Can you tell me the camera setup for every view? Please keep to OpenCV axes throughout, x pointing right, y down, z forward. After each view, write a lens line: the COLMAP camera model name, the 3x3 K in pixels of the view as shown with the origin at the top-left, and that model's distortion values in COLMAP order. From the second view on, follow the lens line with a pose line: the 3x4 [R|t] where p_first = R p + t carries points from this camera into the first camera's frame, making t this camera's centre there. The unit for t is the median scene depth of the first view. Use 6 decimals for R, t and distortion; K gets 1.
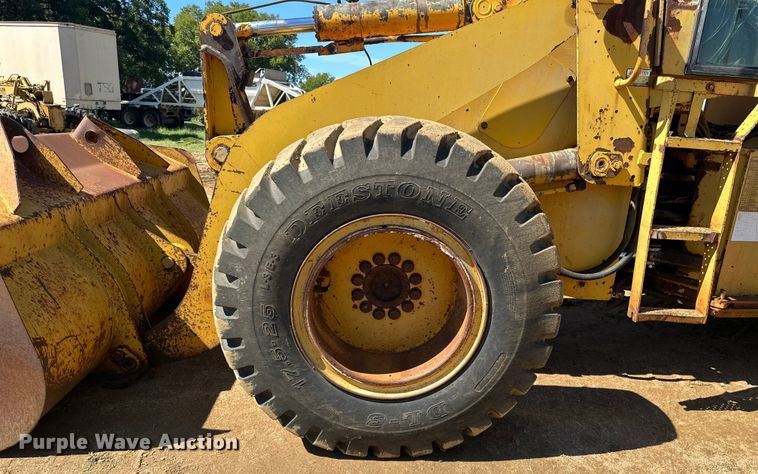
lens RADIAL K [[545.2, 0, 380.0], [0, 545.2, 288.5], [0, 0, 1]] dist [0.093062, -0.124175]
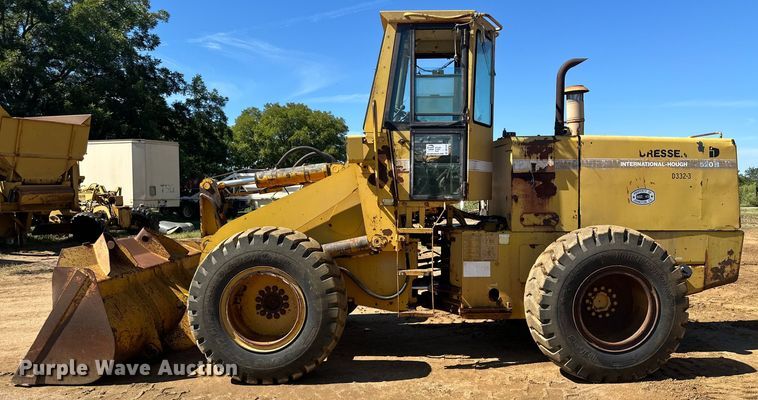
lens RADIAL K [[596.9, 0, 400.2], [0, 596.9, 225.1], [0, 0, 1]] dist [0.158666, -0.399069]
pose [[0.995530, -0.048040, -0.081316, 0.693346], [0.026554, 0.968613, -0.247150, 0.289277], [0.090636, 0.243886, 0.965559, -1.248364]]
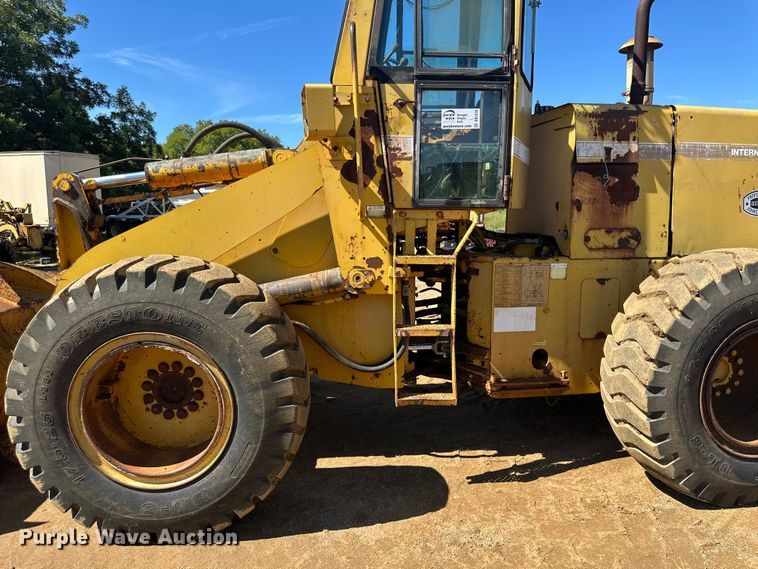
lens RADIAL K [[547.1, 0, 389.7], [0, 547.1, 282.2], [0, 0, 1]] dist [0.080508, -0.133700]
pose [[0.998330, -0.055006, 0.017670, 0.460836], [0.057243, 0.983140, -0.173663, 0.001340], [-0.007819, 0.174384, 0.984647, -0.216773]]
